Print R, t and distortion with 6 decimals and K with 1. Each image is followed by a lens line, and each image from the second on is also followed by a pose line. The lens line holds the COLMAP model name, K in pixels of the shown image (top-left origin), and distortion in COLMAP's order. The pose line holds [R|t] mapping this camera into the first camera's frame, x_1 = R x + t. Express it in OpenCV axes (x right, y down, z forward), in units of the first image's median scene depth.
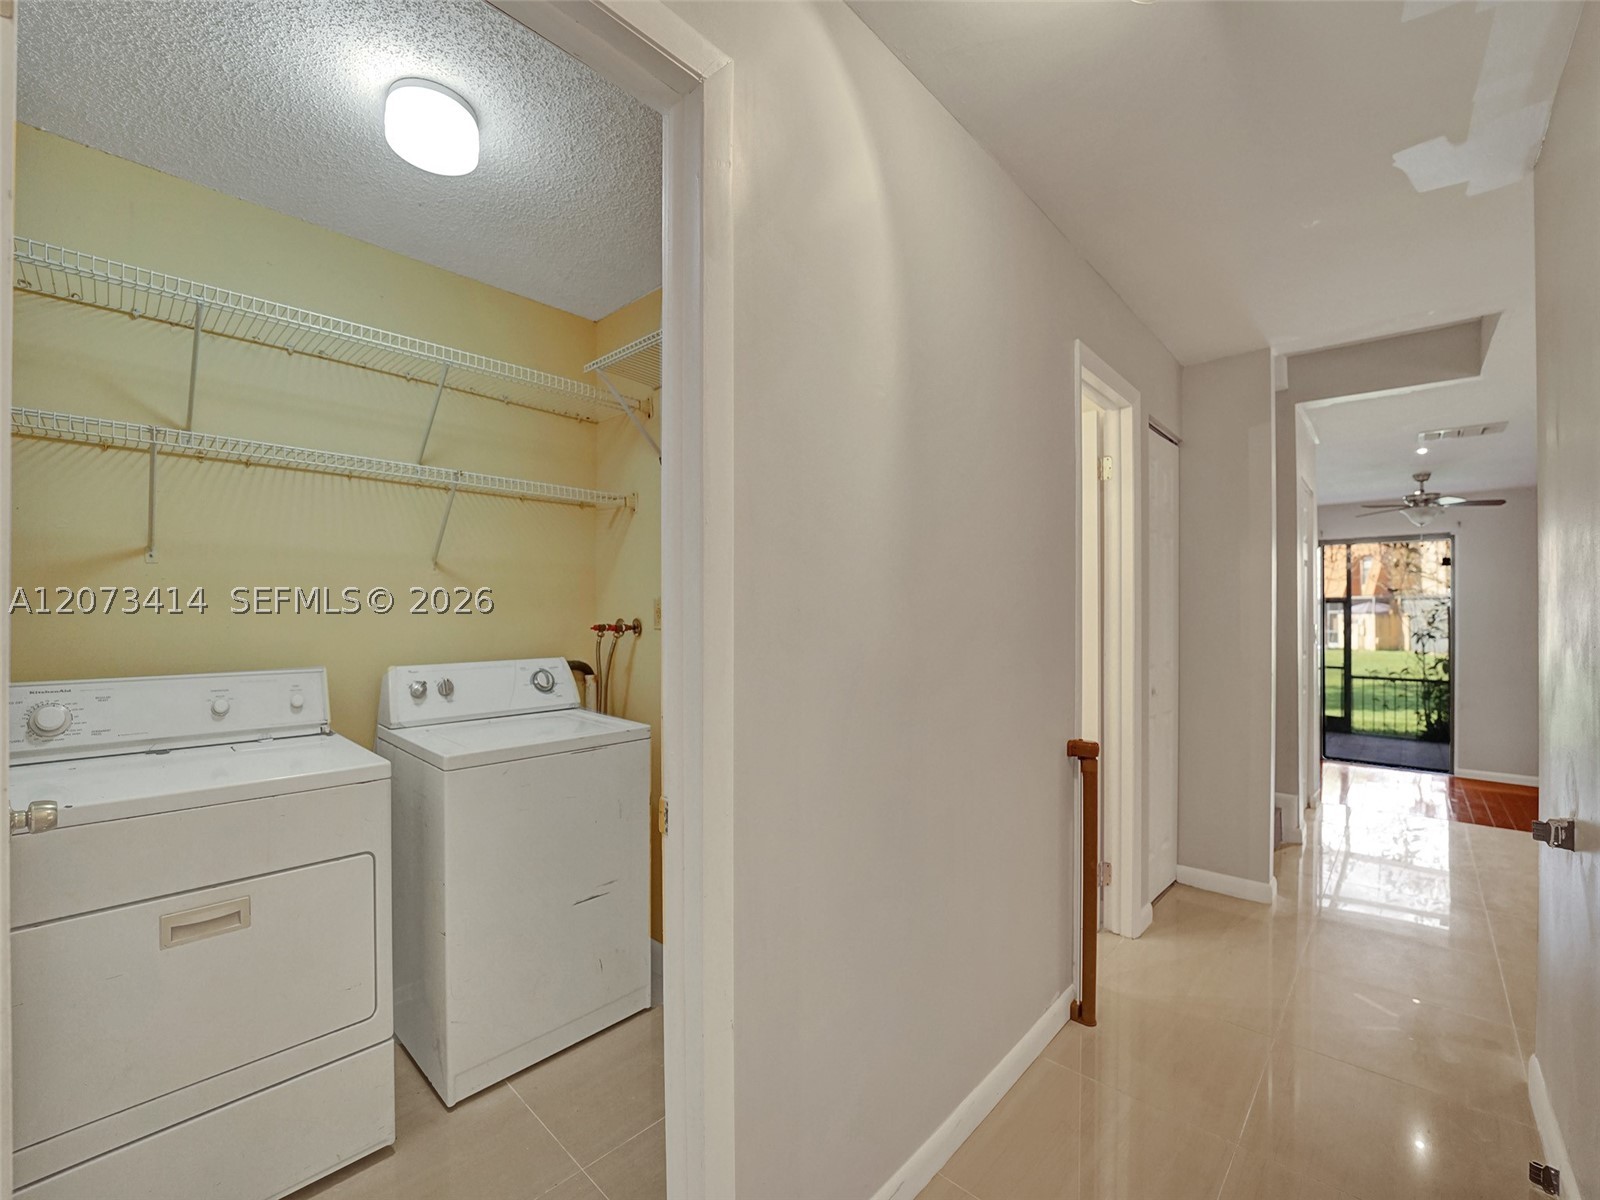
lens RADIAL K [[655.9, 0, 800.0], [0, 655.9, 600.0], [0, 0, 1]] dist [-0.020193, 0.000658]
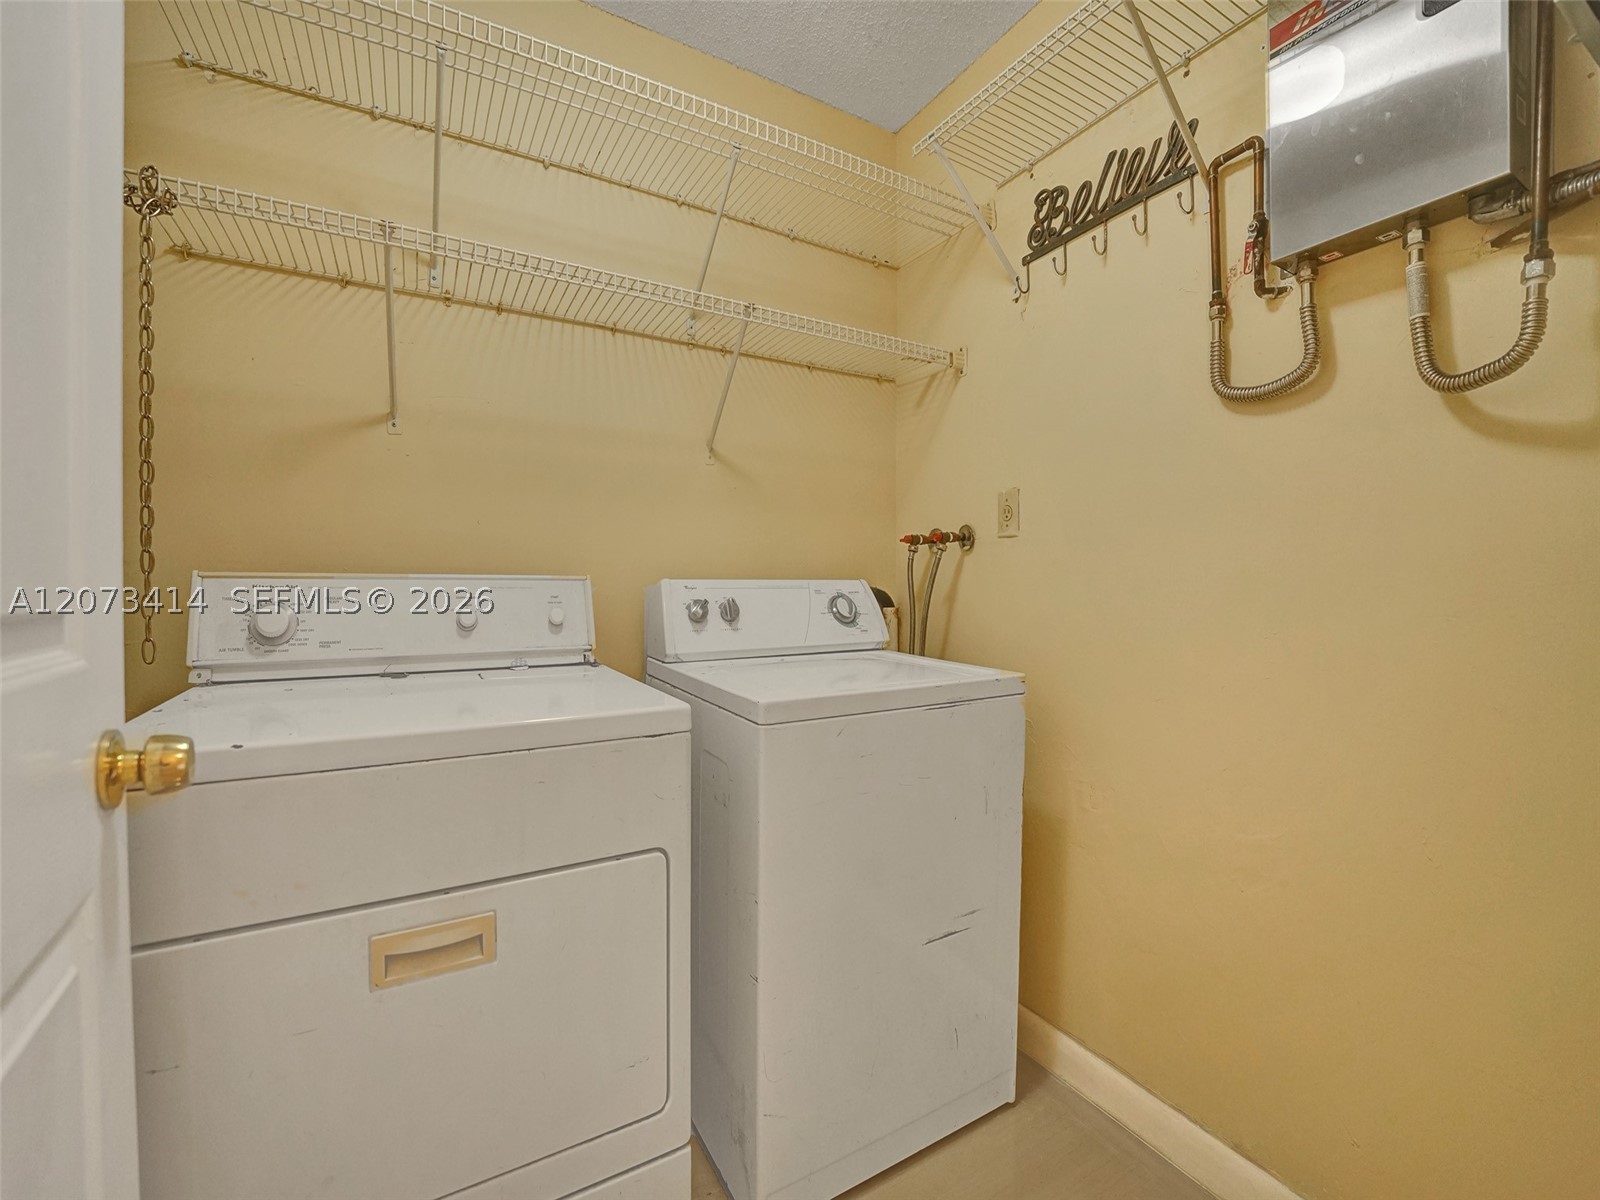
lens RADIAL K [[664.3, 0, 795.5], [0, 664.3, 567.4], [0, 0, 1]] dist [-0.010580, -0.008741]
pose [[0.955368, -0.002977, -0.295403, -0.288595], [0.003414, 0.999994, 0.000965, 0.097747], [0.295398, -0.001930, 0.955372, 0.353867]]
